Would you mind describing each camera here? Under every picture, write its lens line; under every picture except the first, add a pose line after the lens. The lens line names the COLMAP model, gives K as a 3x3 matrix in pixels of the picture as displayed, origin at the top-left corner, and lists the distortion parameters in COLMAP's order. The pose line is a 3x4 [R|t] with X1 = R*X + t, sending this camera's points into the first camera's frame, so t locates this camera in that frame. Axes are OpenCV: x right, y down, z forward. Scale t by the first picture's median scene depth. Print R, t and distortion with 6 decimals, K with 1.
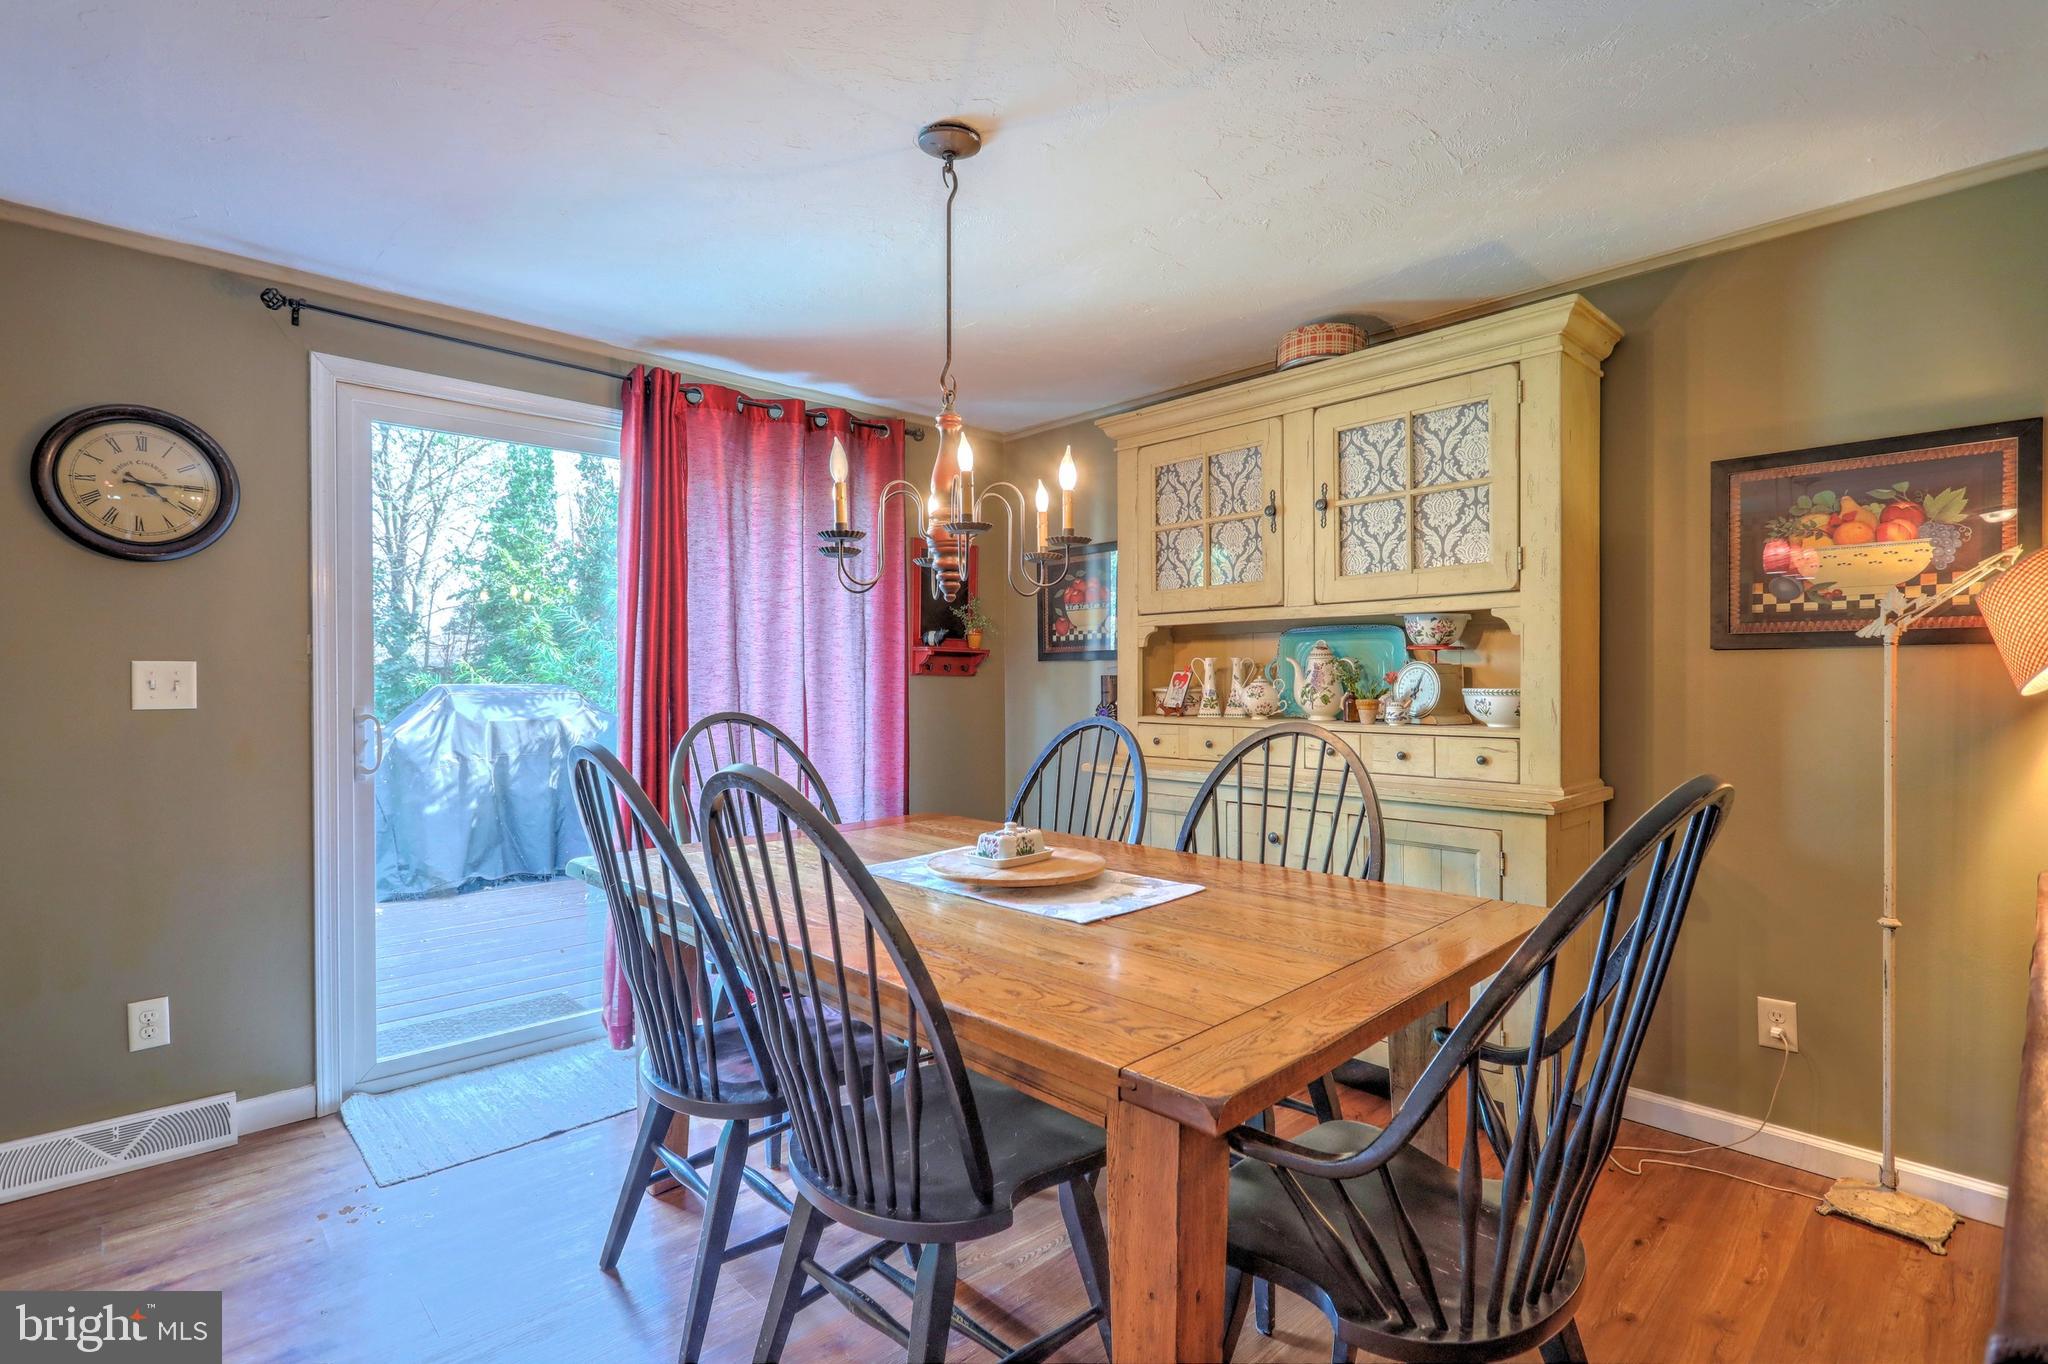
lens RADIAL K [[969.3, 0, 1016.5], [0, 969.3, 684.6], [0, 0, 1]] dist [-0.003692, 0.004842]
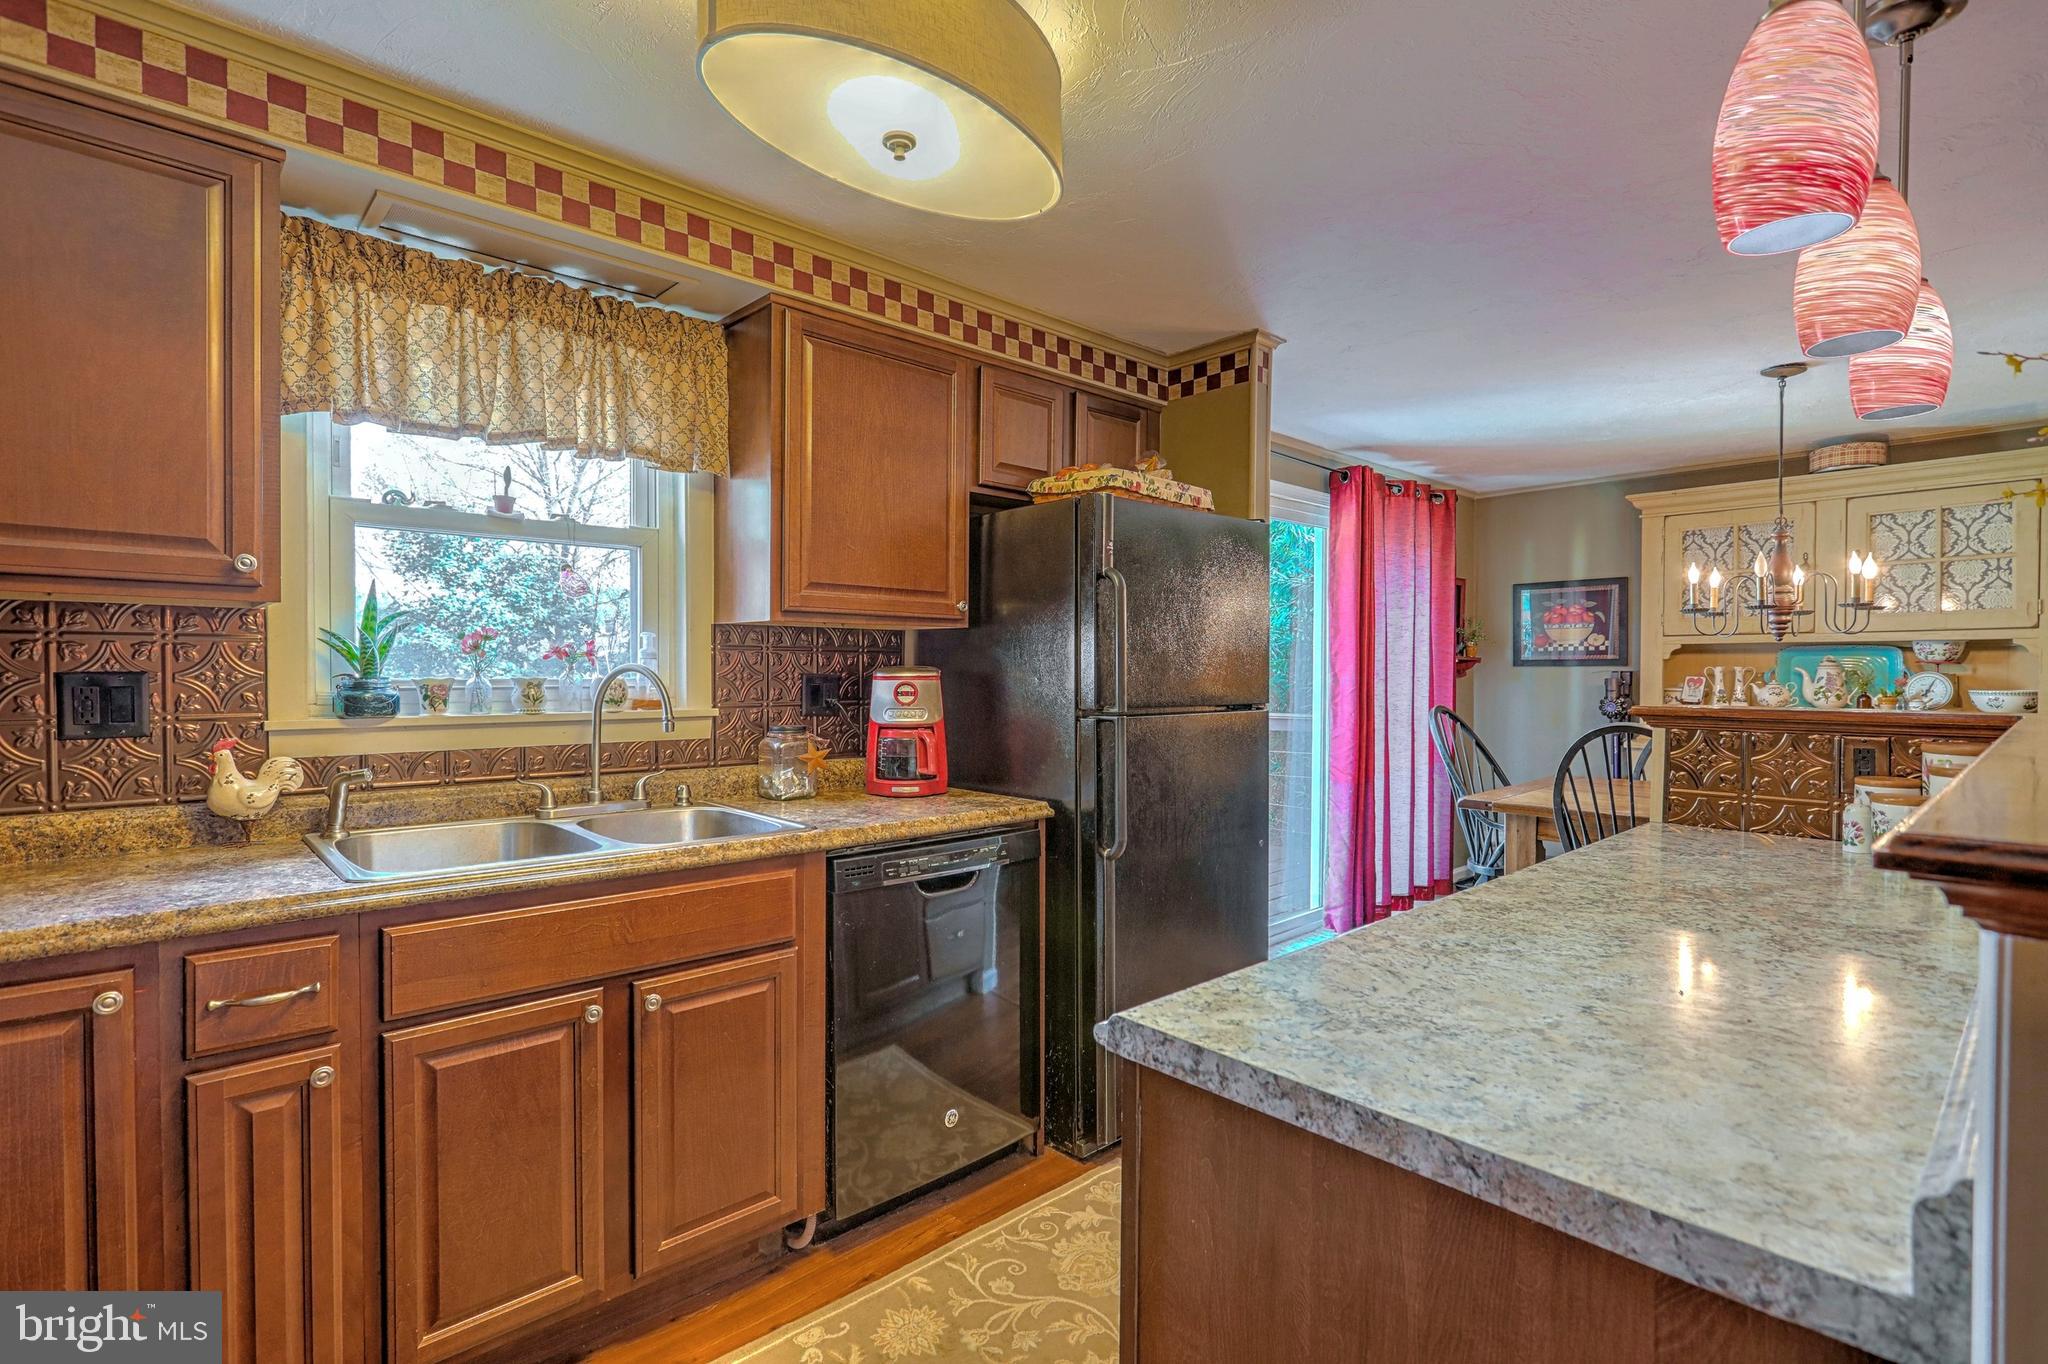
lens RADIAL K [[969.3, 0, 1016.5], [0, 969.3, 684.6], [0, 0, 1]] dist [-0.003692, 0.004842]
pose [[0.999964, 0.002394, -0.008178, -1.021459], [-0.002328, 0.999964, 0.008184, -0.013885], [0.008198, -0.008165, 0.999933, -0.521595]]
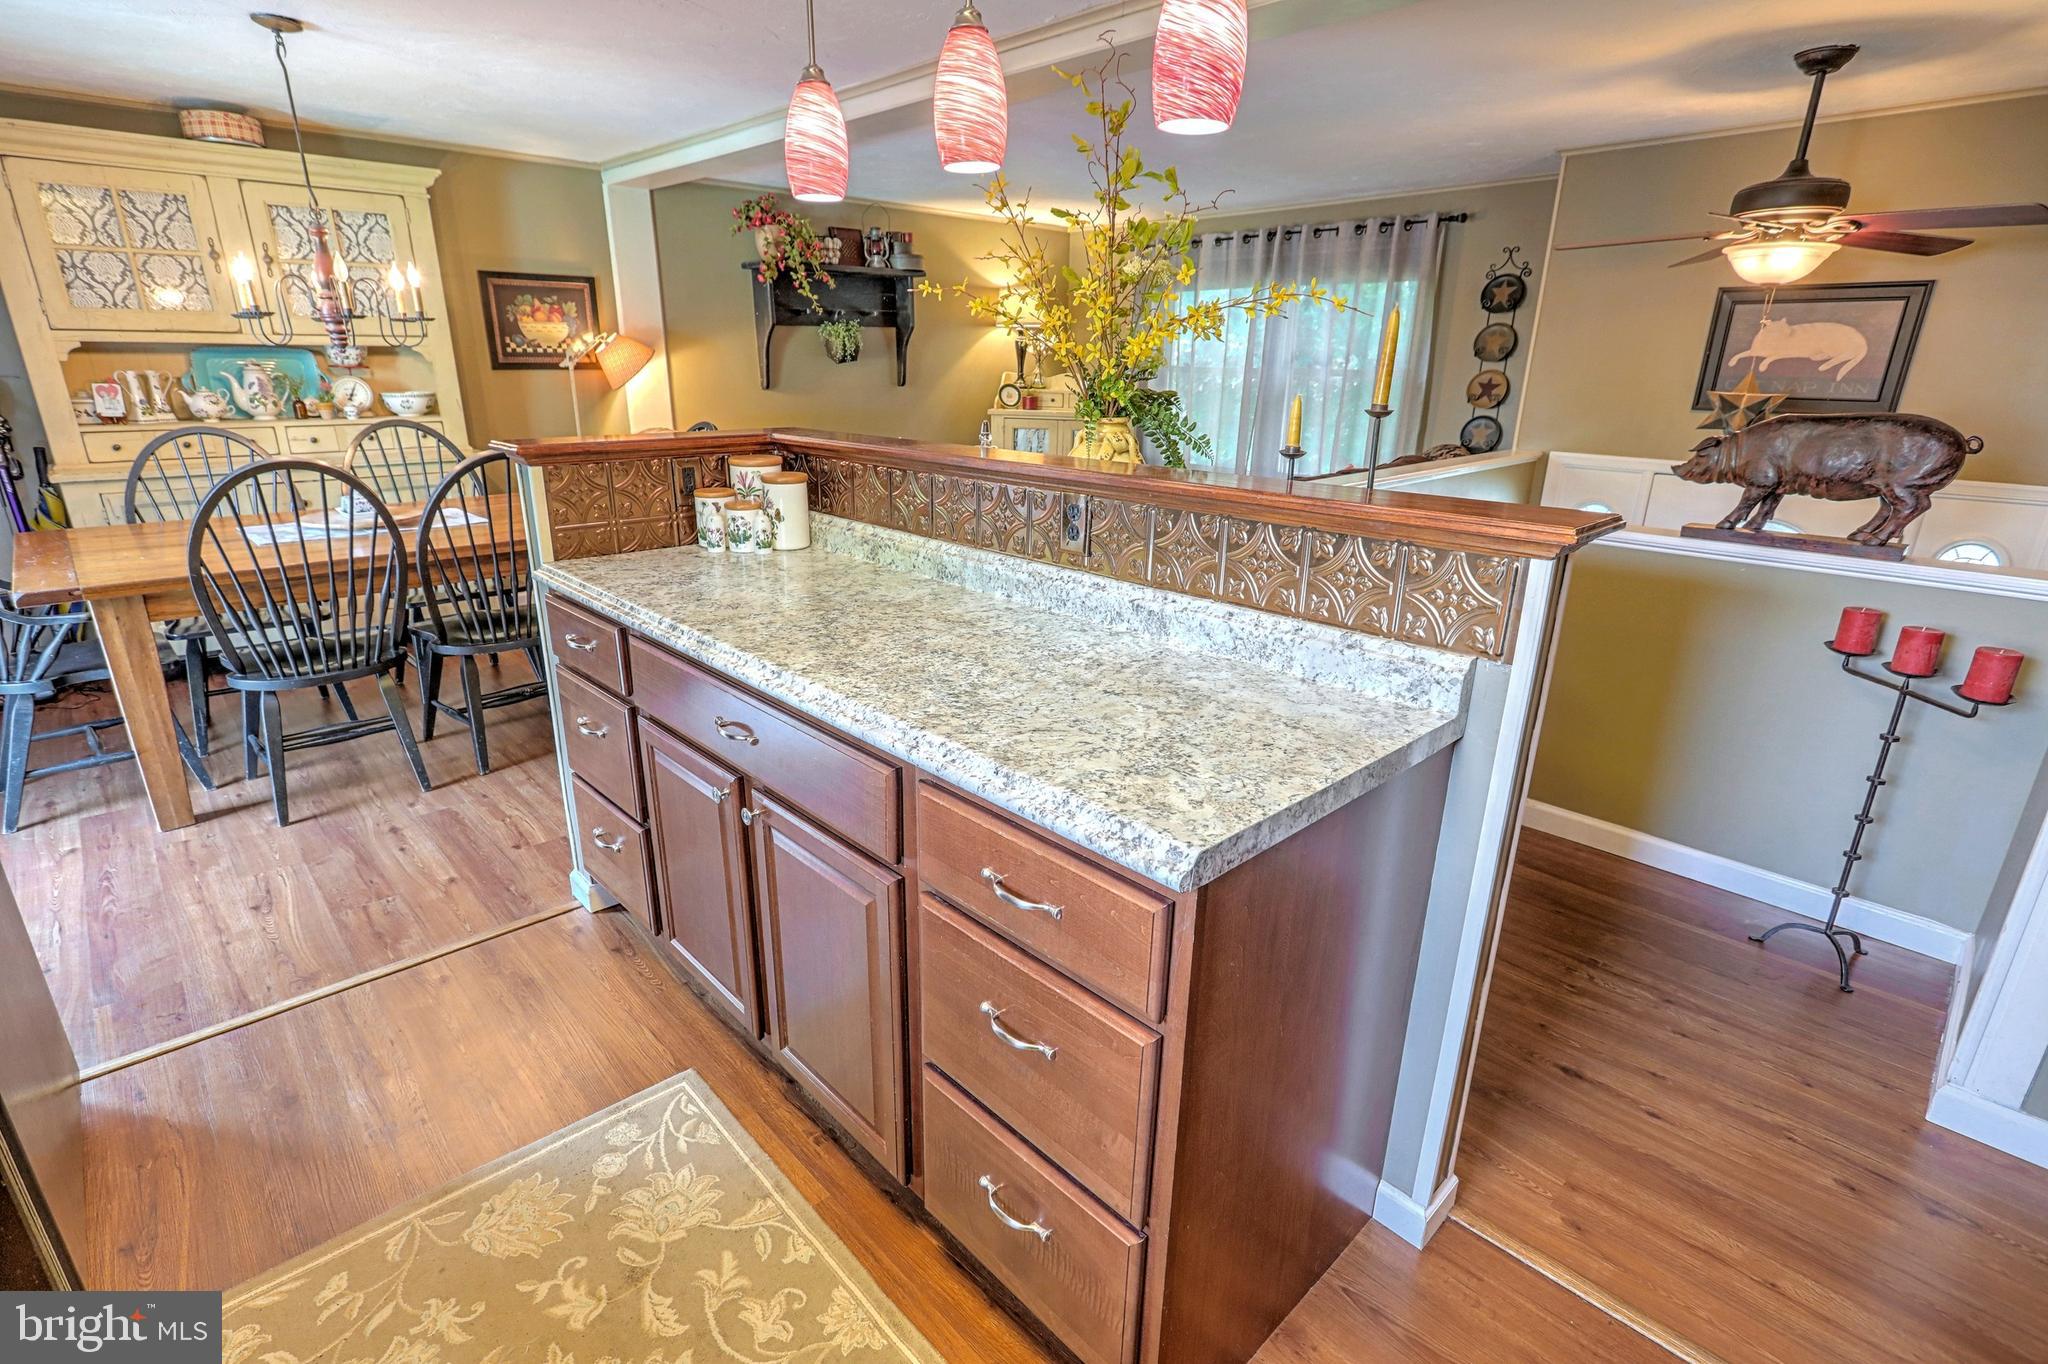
lens RADIAL K [[969.3, 0, 1016.5], [0, 969.3, 684.6], [0, 0, 1]] dist [-0.003692, 0.004842]
pose [[0.001234, -0.319553, 0.947568, -1.302884], [-0.002798, 0.947564, 0.319555, -0.058304], [-0.999995, -0.003045, 0.000275, -0.091122]]
